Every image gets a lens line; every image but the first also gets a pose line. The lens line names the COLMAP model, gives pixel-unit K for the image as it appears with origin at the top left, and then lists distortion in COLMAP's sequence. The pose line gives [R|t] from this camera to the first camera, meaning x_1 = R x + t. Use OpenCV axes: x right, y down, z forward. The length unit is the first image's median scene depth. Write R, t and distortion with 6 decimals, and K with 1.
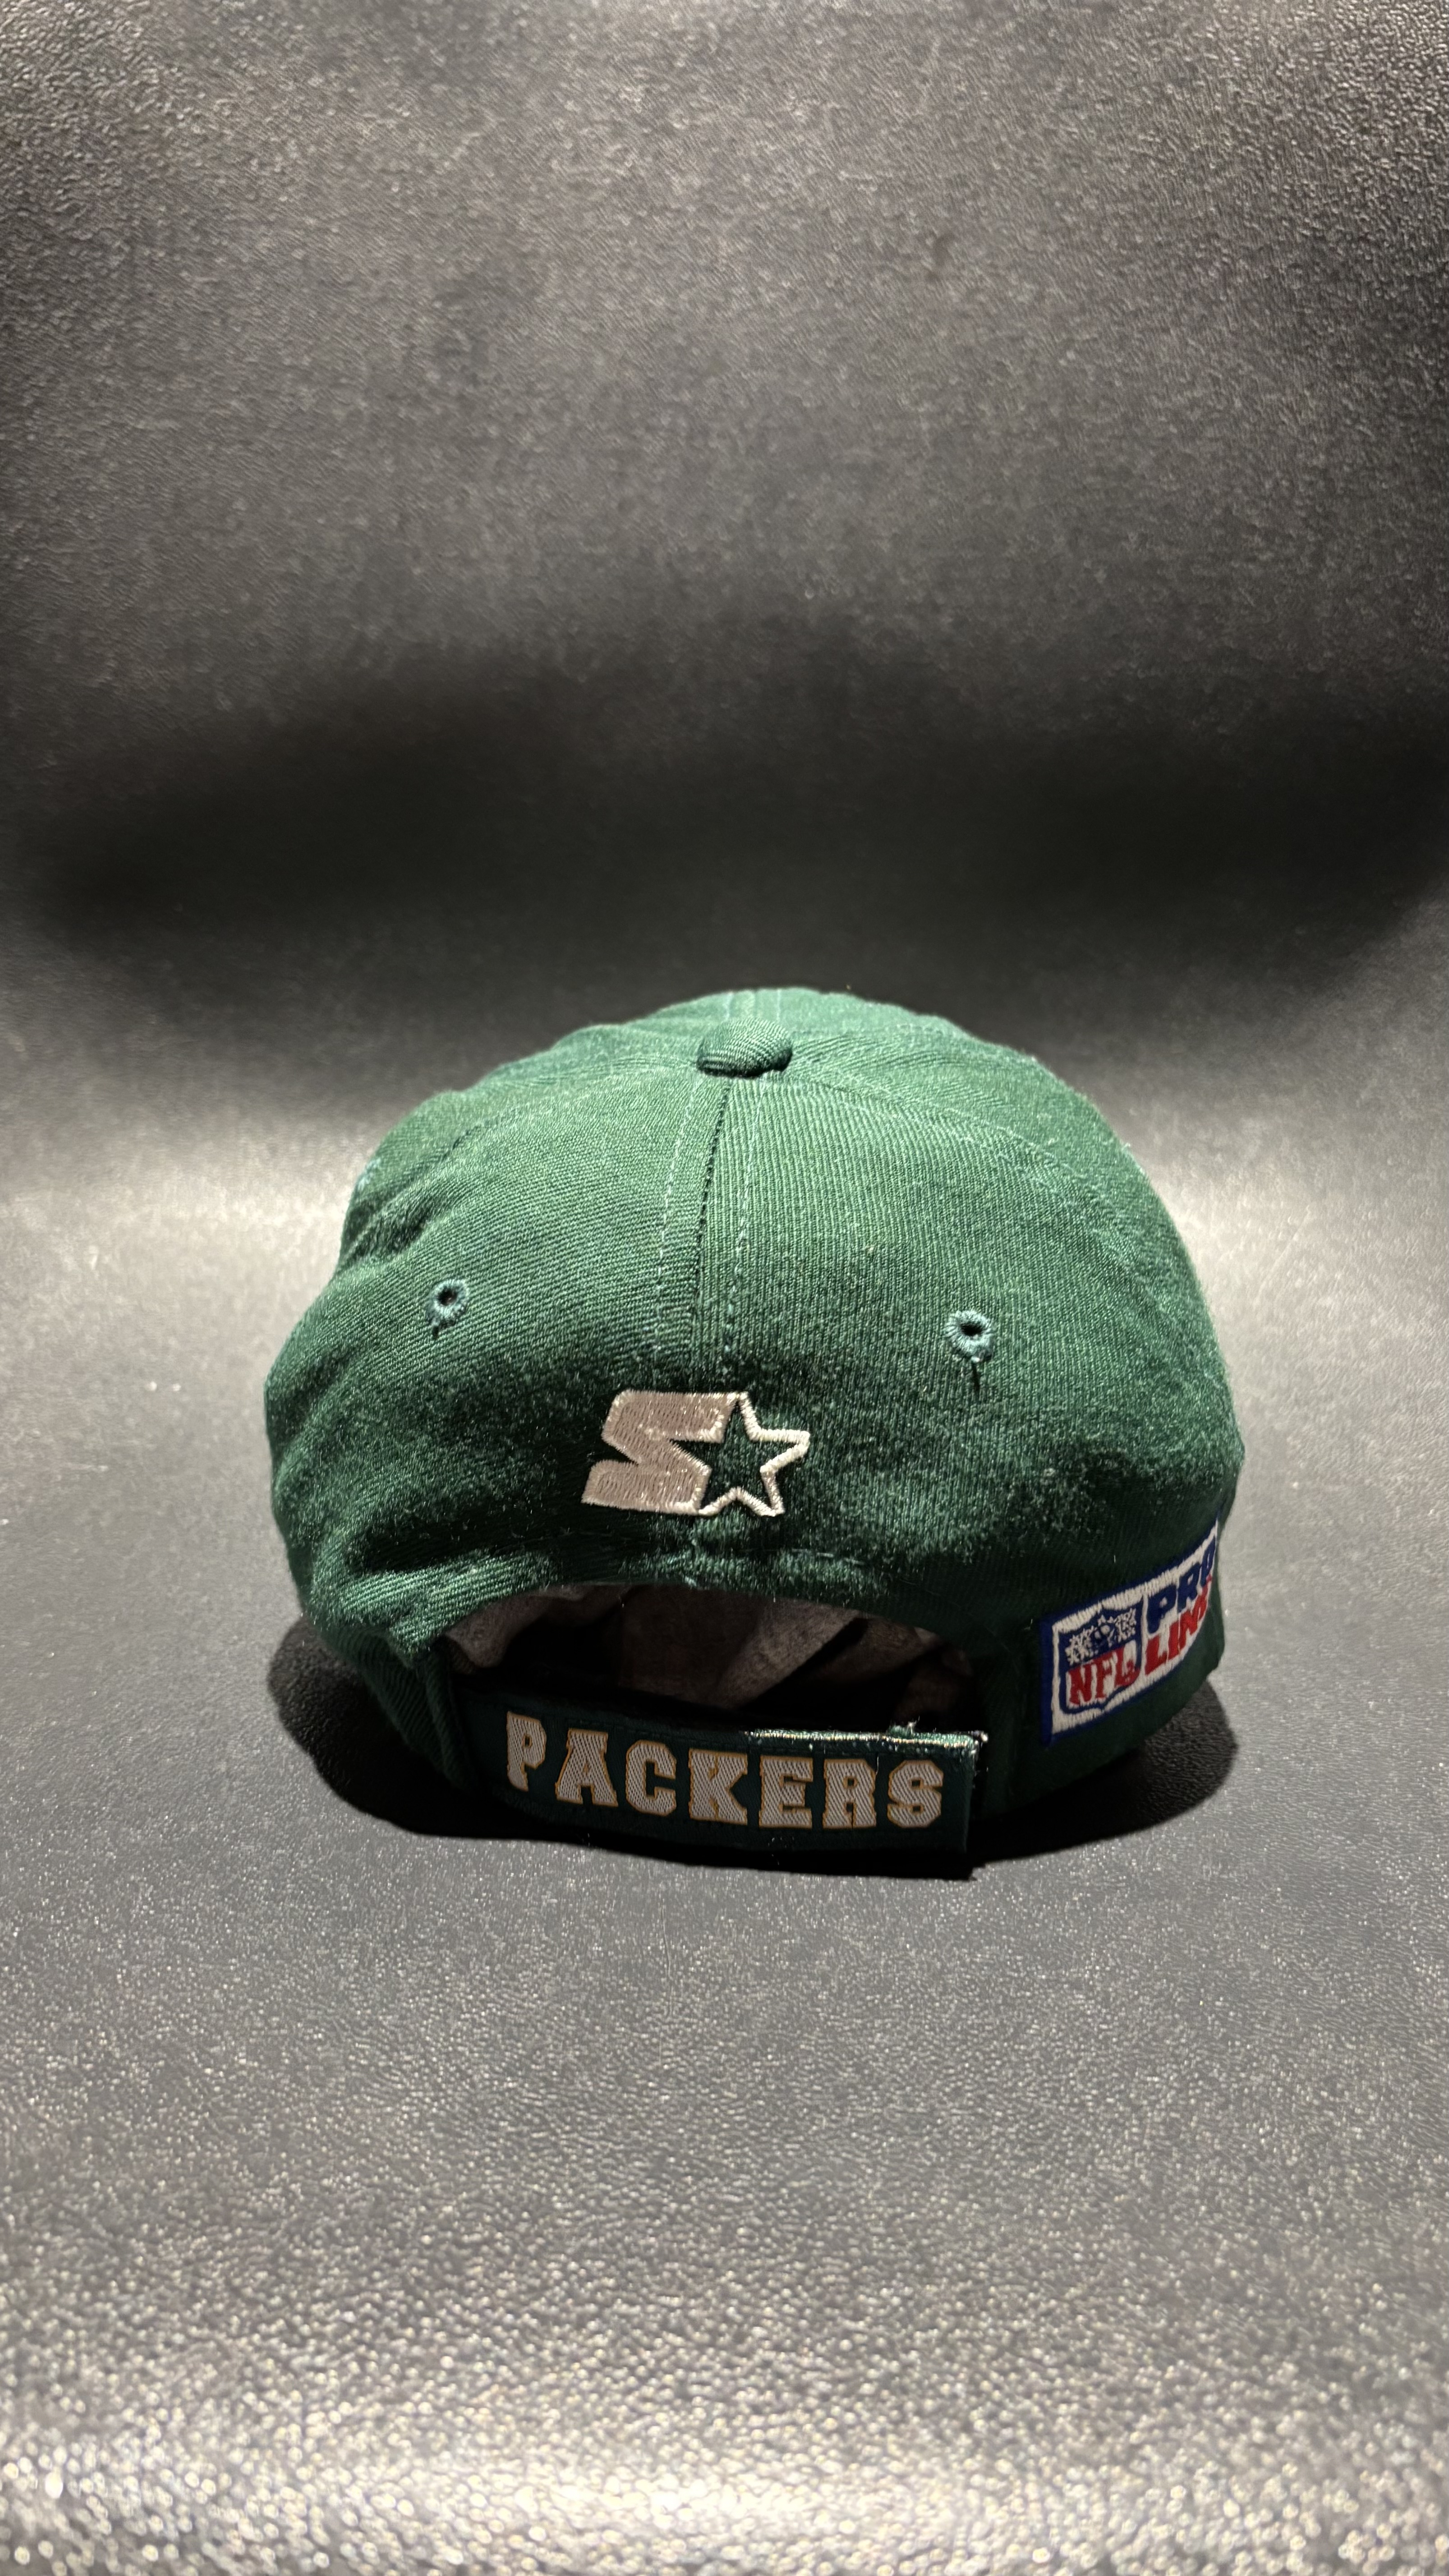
lens RADIAL K [[2068.3, 0, 727.6], [0, 2068.3, 1267.1], [0, 0, 1]] dist [0.012113, -0.023477]
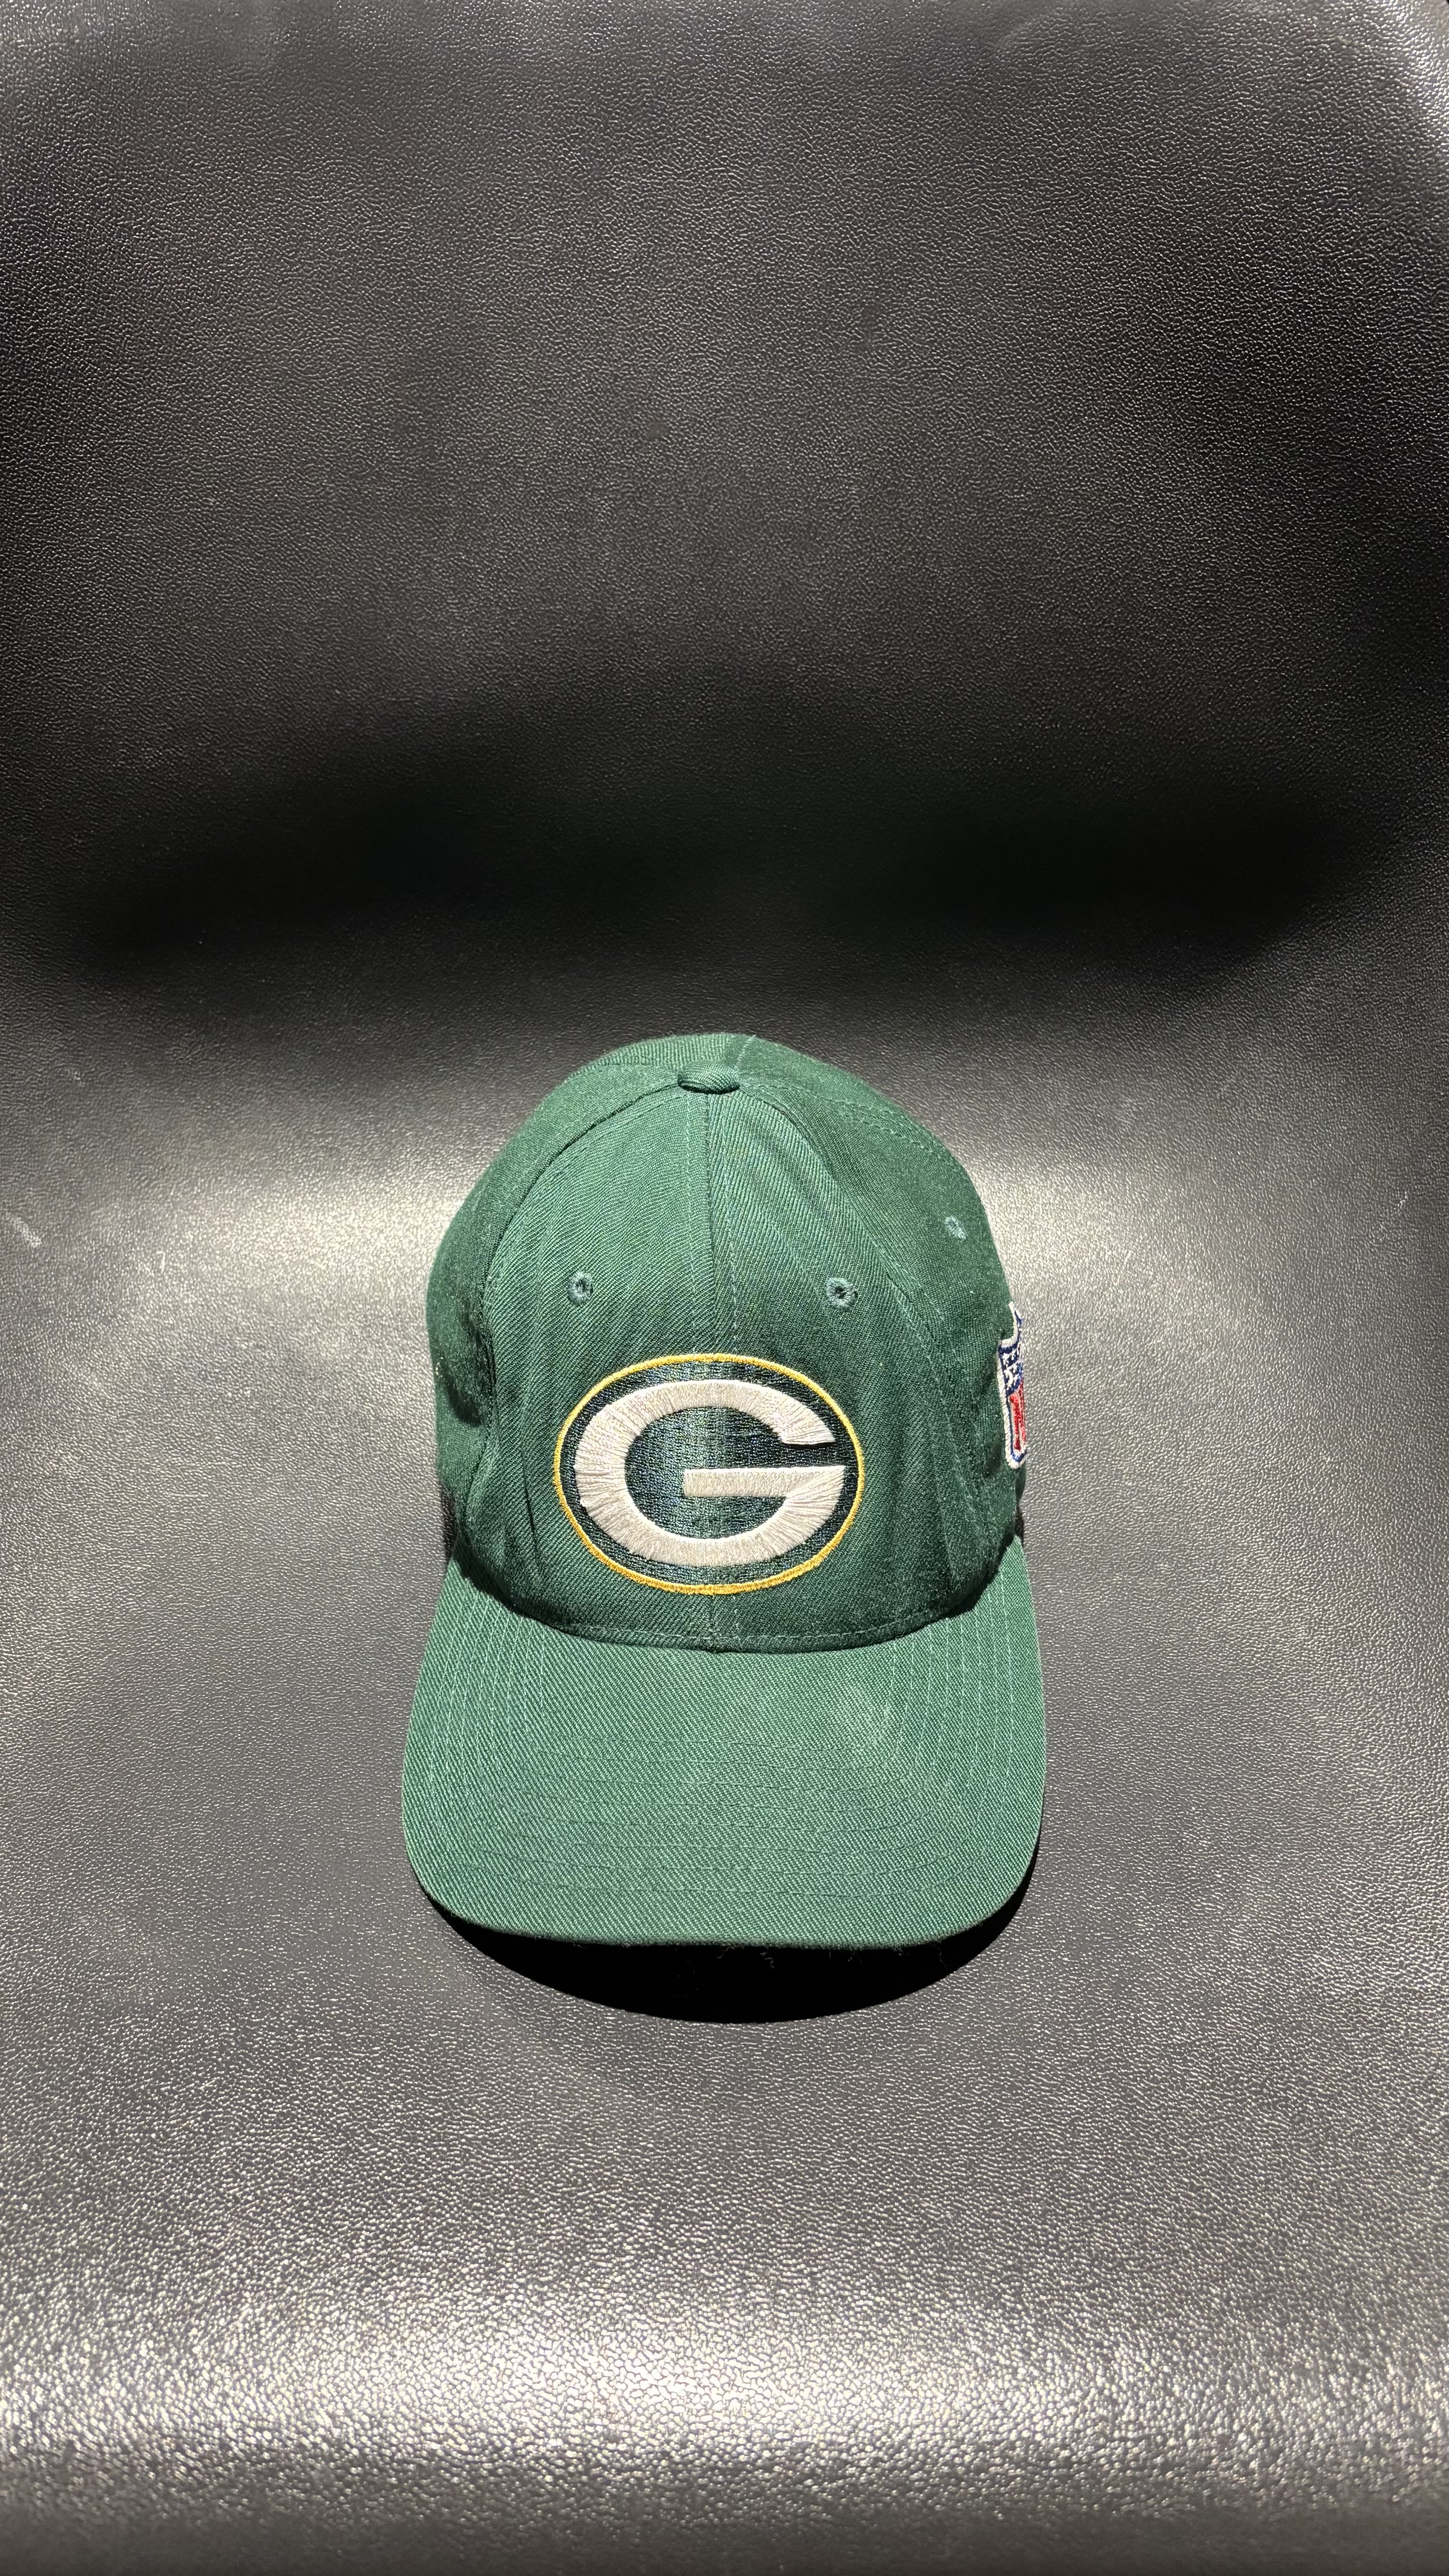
lens RADIAL K [[2068.3, 0, 727.9], [0, 2068.3, 1275.1], [0, 0, 1]] dist [0.012113, -0.023477]
pose [[0.999731, -0.020173, 0.011456, 0.013245], [0.015435, 0.947064, 0.320674, -0.515764], [-0.017319, -0.320410, 0.947120, -0.208864]]
